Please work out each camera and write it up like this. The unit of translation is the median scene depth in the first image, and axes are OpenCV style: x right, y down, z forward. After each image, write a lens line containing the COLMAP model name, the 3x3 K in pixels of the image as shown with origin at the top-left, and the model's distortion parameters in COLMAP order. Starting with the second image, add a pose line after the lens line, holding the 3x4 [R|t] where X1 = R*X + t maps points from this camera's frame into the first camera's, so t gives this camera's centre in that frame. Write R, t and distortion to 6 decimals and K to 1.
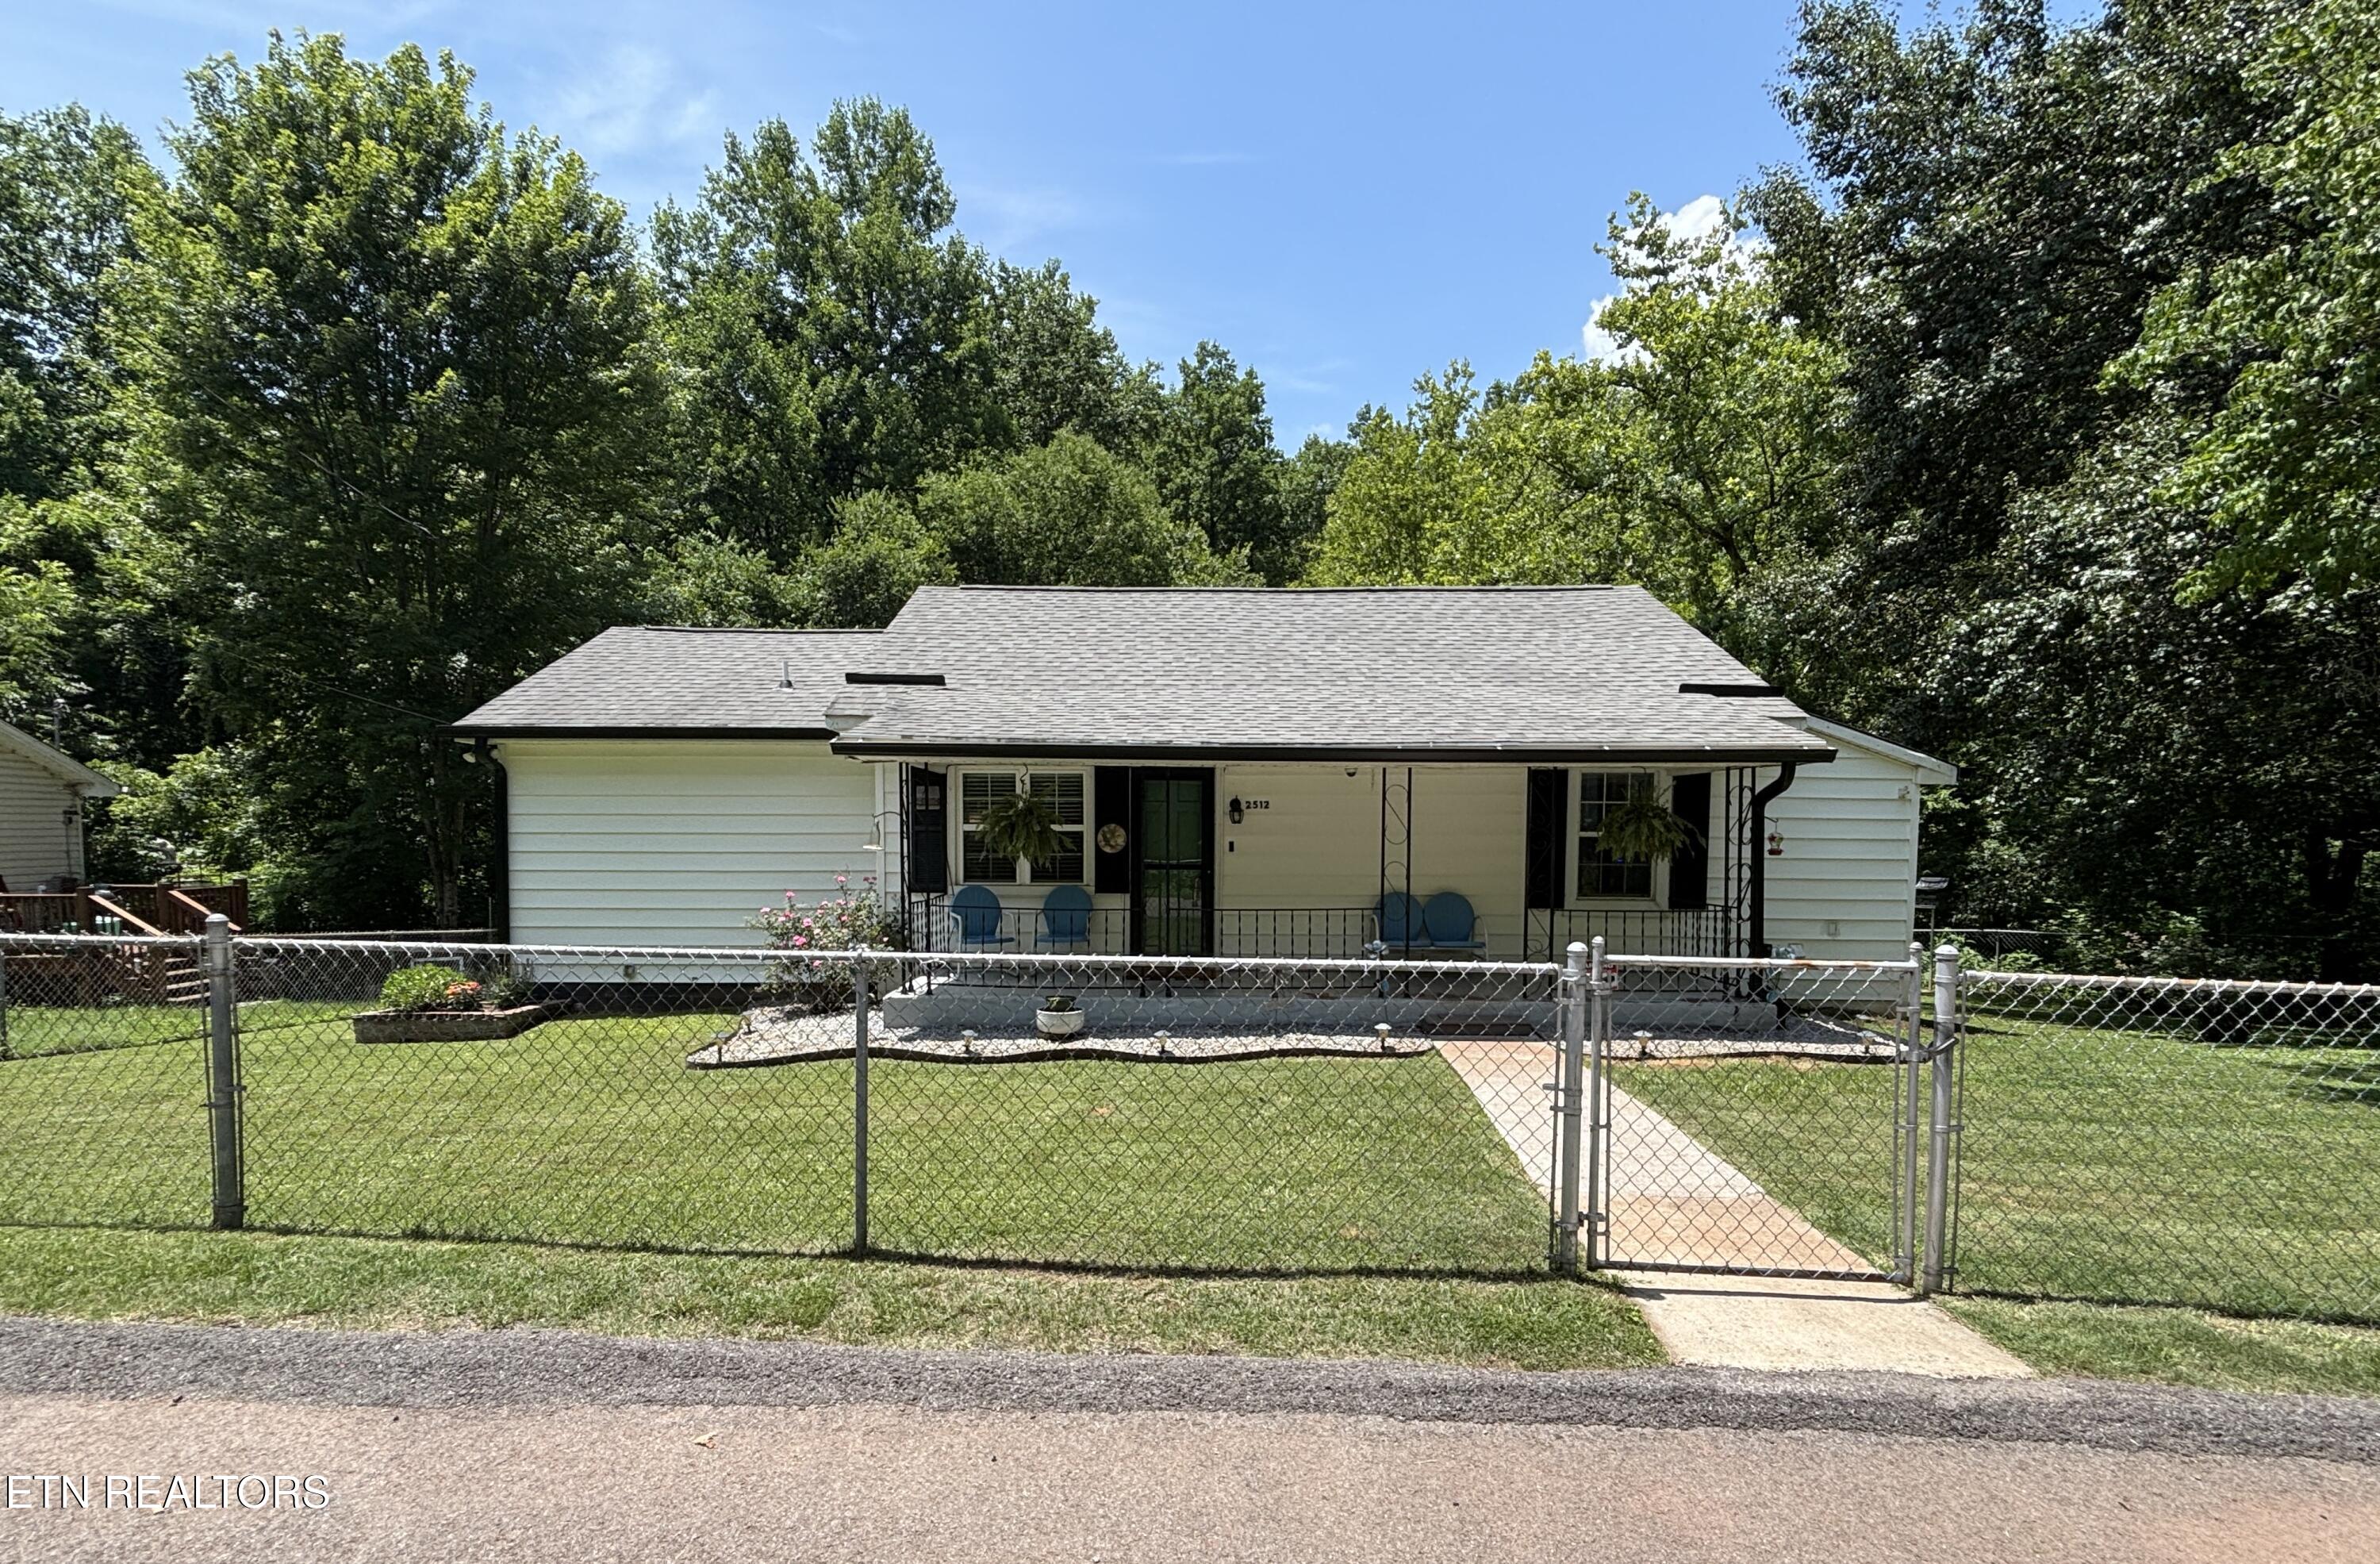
lens RADIAL K [[1118.3, 0, 1190.1], [0, 1118.3, 833.6], [0, 0, 1]] dist [0.000121, -0.000015]
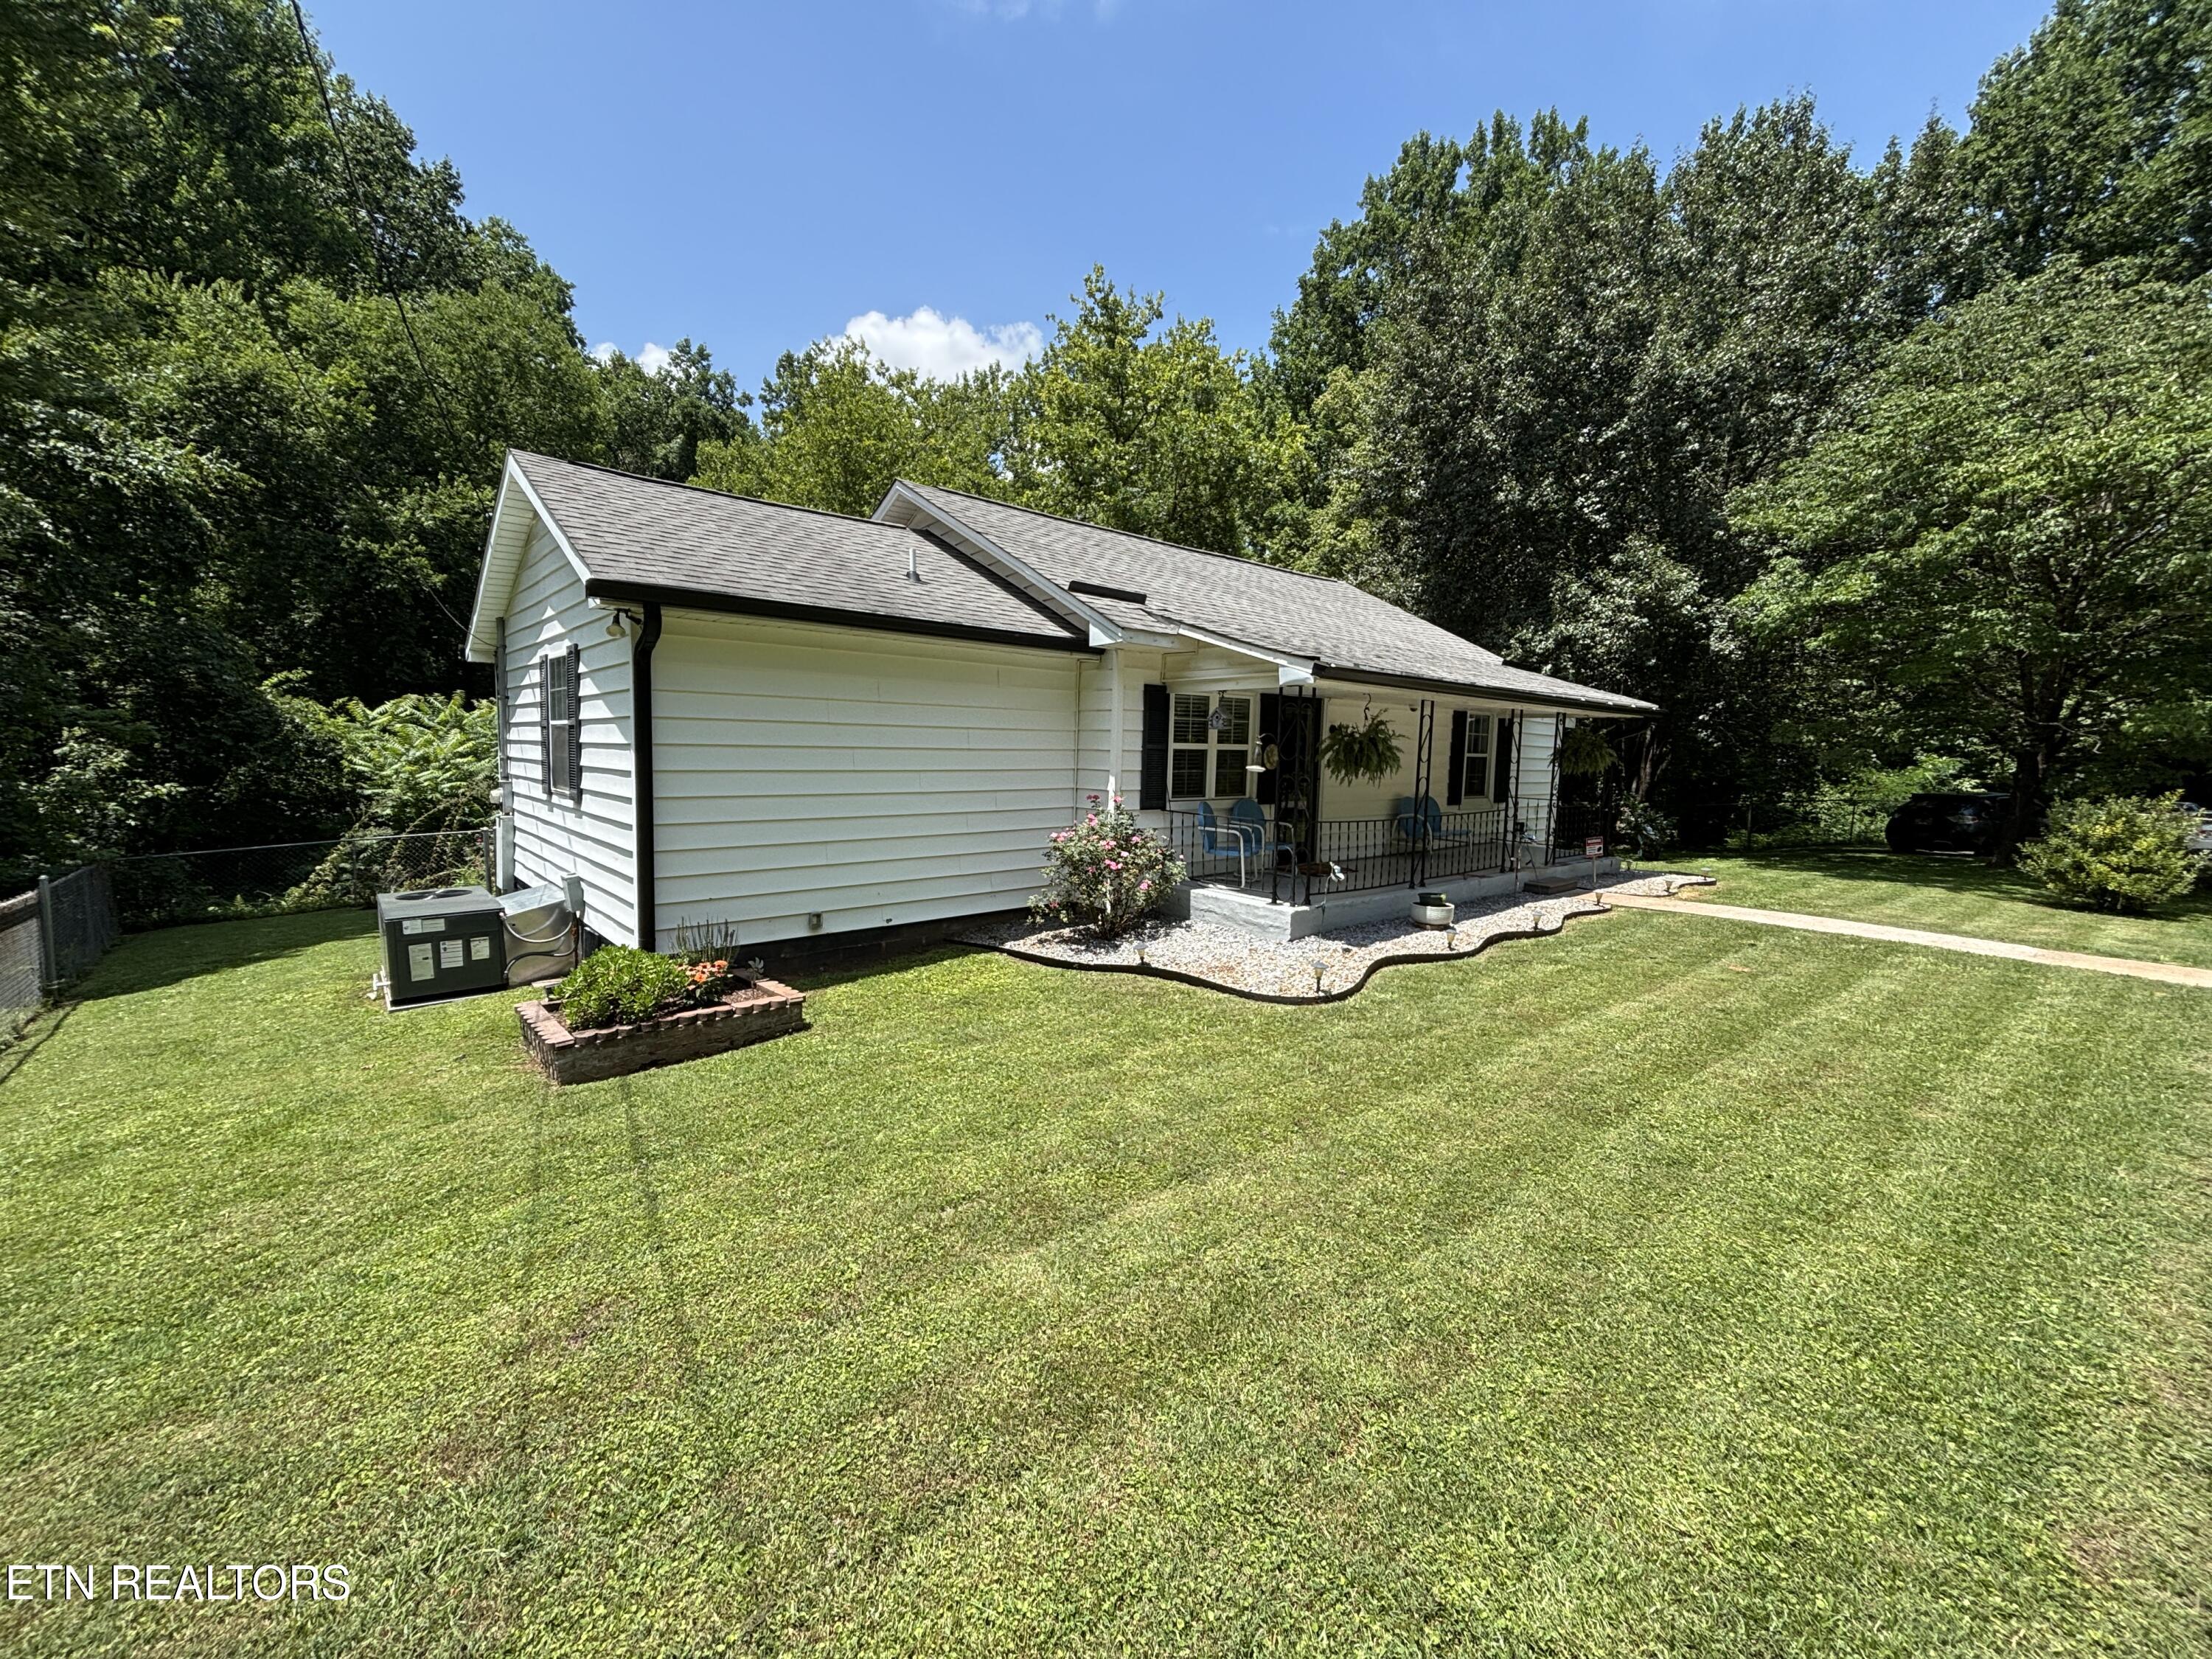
lens RADIAL K [[885.5, 0, 1103.2], [0, 885.5, 831.0], [0, 0, 1]] dist [-0.000893, -0.003721]
pose [[0.739469, -0.058555, 0.670640, -0.735337], [-0.009997, 0.995145, 0.097912, -0.006068], [-0.673117, -0.079107, 0.735293, 0.377080]]
